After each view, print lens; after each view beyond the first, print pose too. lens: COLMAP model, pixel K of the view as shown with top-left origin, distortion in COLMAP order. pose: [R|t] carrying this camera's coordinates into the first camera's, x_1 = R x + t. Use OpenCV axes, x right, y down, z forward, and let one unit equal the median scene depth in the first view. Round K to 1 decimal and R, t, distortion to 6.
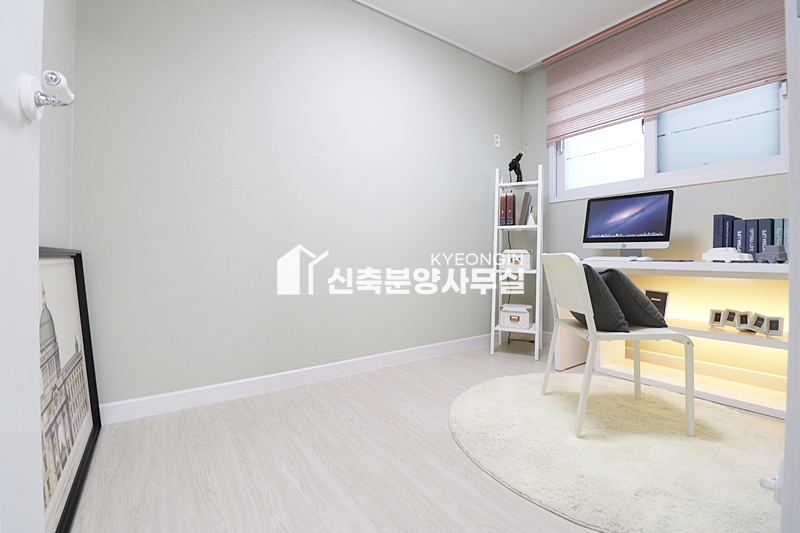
lens RADIAL K [[369.7, 0, 400.8], [0, 369.7, 257.7], [0, 0, 1]] dist [-0.003830, -0.009970]
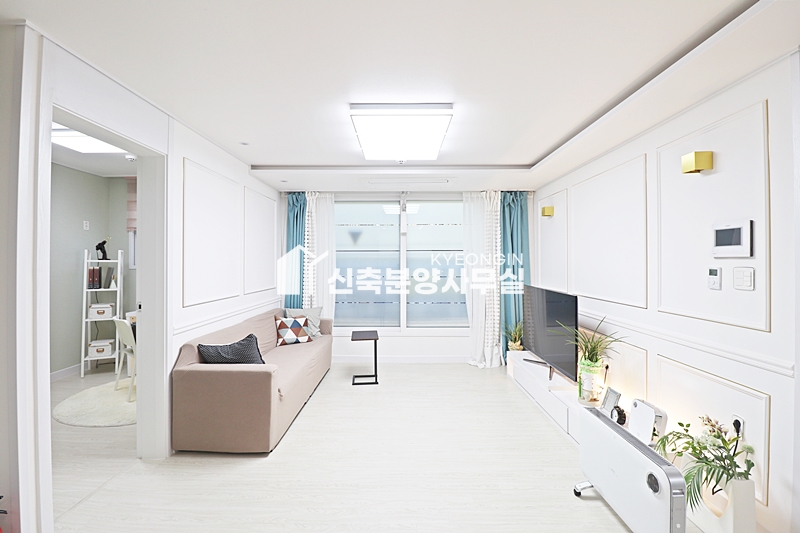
lens RADIAL K [[369.7, 0, 391.7], [0, 369.7, 261.3], [0, 0, 1]] dist [-0.003830, -0.009970]
pose [[0.591534, 0.002151, 0.806277, -0.194576], [0.004928, 0.999968, -0.006283, -0.180507], [-0.806265, 0.007690, 0.591505, -0.835020]]
